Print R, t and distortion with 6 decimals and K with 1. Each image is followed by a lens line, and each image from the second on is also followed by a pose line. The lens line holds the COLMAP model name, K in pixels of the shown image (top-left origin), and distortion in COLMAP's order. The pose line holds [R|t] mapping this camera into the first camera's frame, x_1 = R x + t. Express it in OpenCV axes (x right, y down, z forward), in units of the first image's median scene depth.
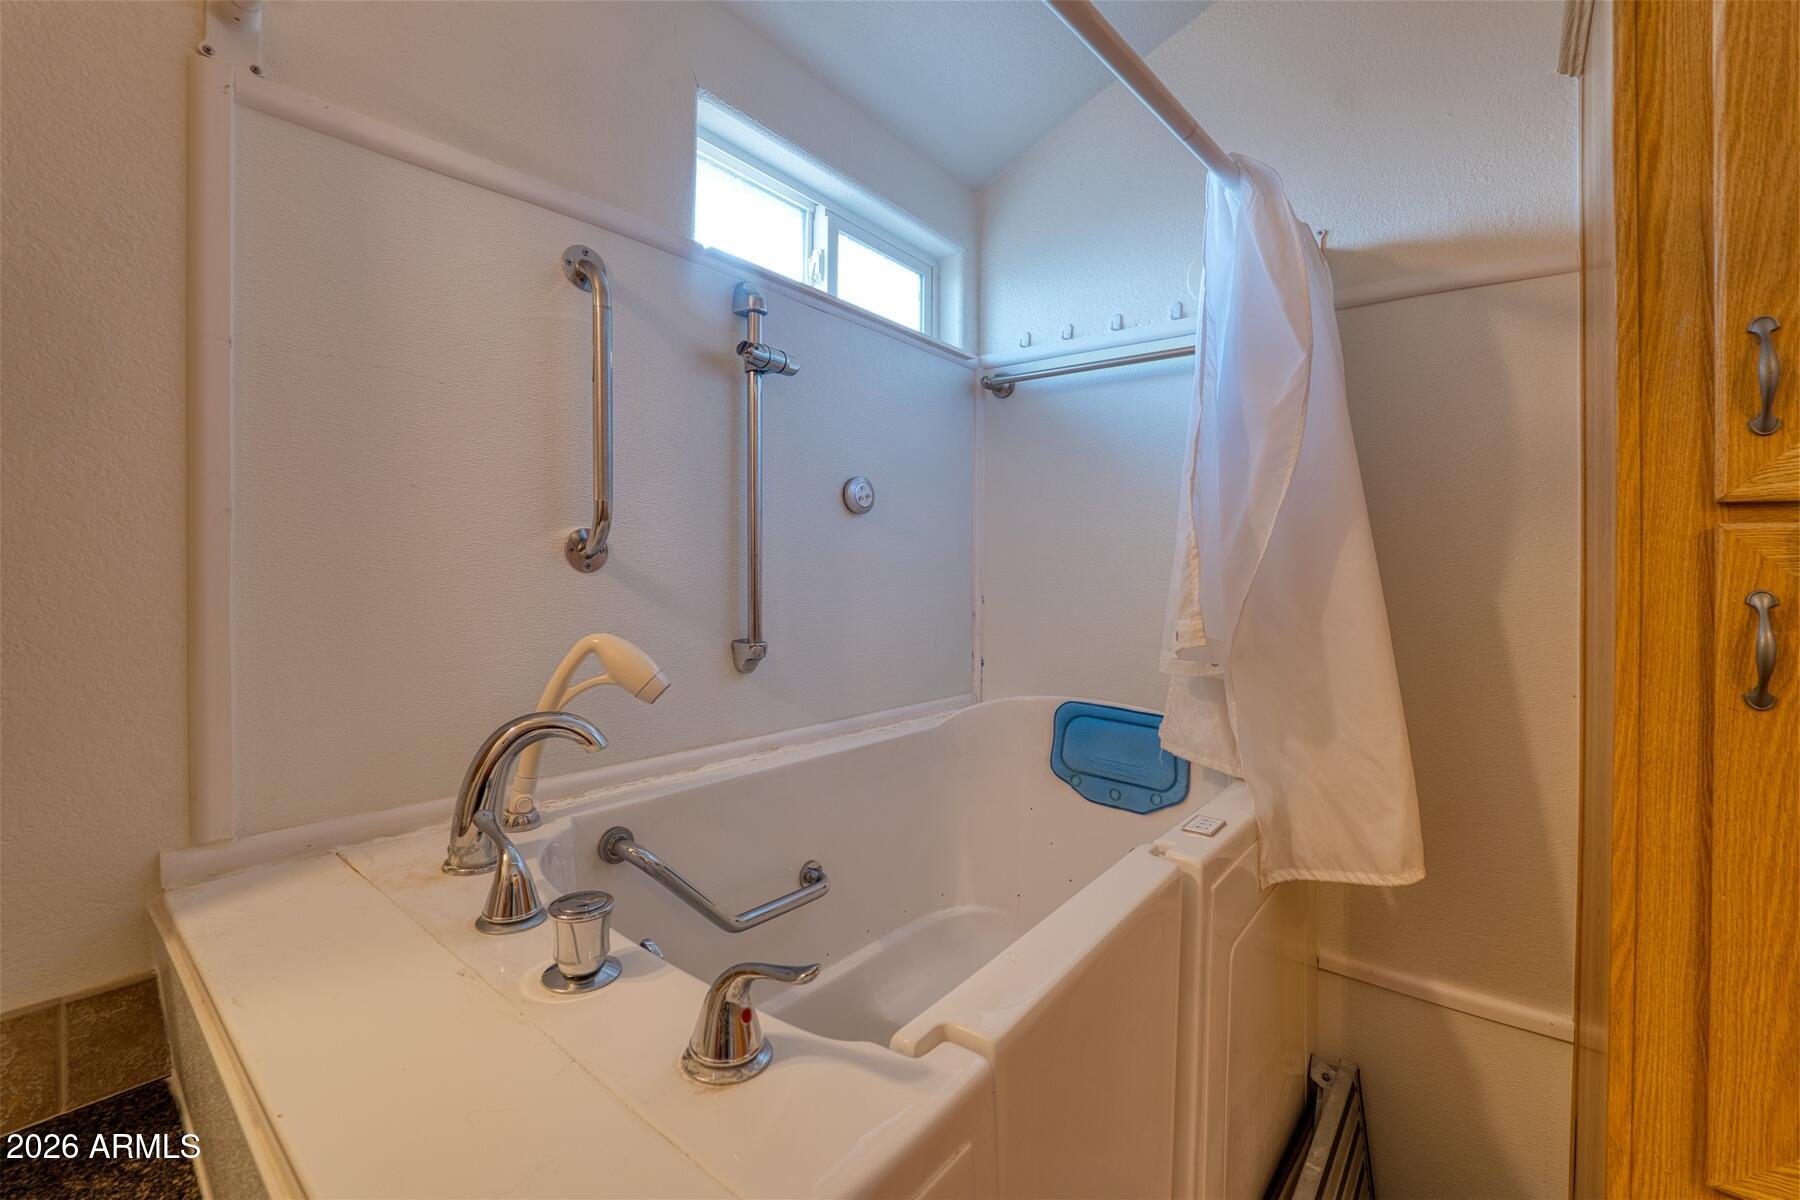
lens RADIAL K [[758.5, 0, 895.1], [0, 758.5, 567.7], [0, 0, 1]] dist [-0.002211, -0.000420]
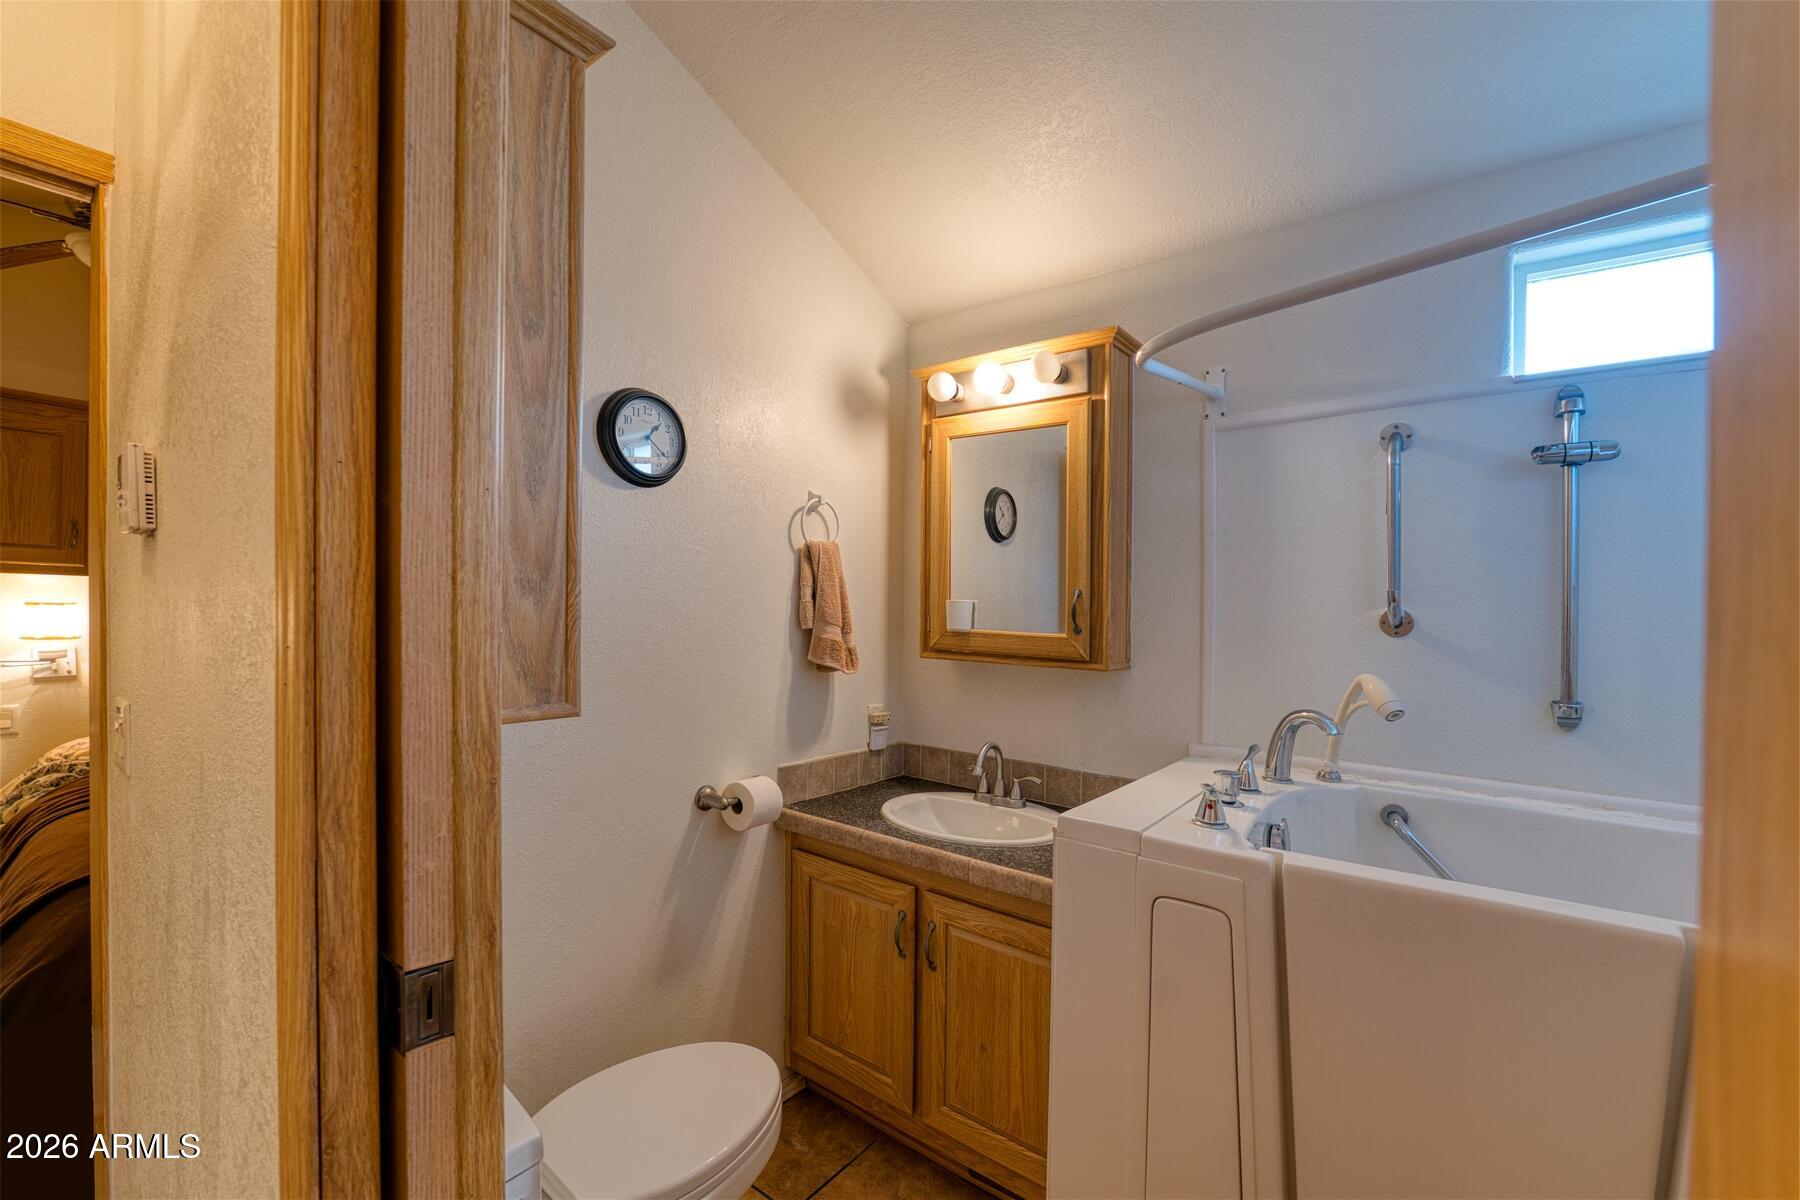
lens RADIAL K [[751.1, 0, 901.3], [0, 751.1, 615.4], [0, 0, 1]] dist [-0.000707, -0.000065]
pose [[0.035389, 0.010523, -0.999318, 1.069806], [-0.001073, 0.999944, 0.010492, -0.054420], [0.999373, 0.000701, 0.035398, -0.041953]]
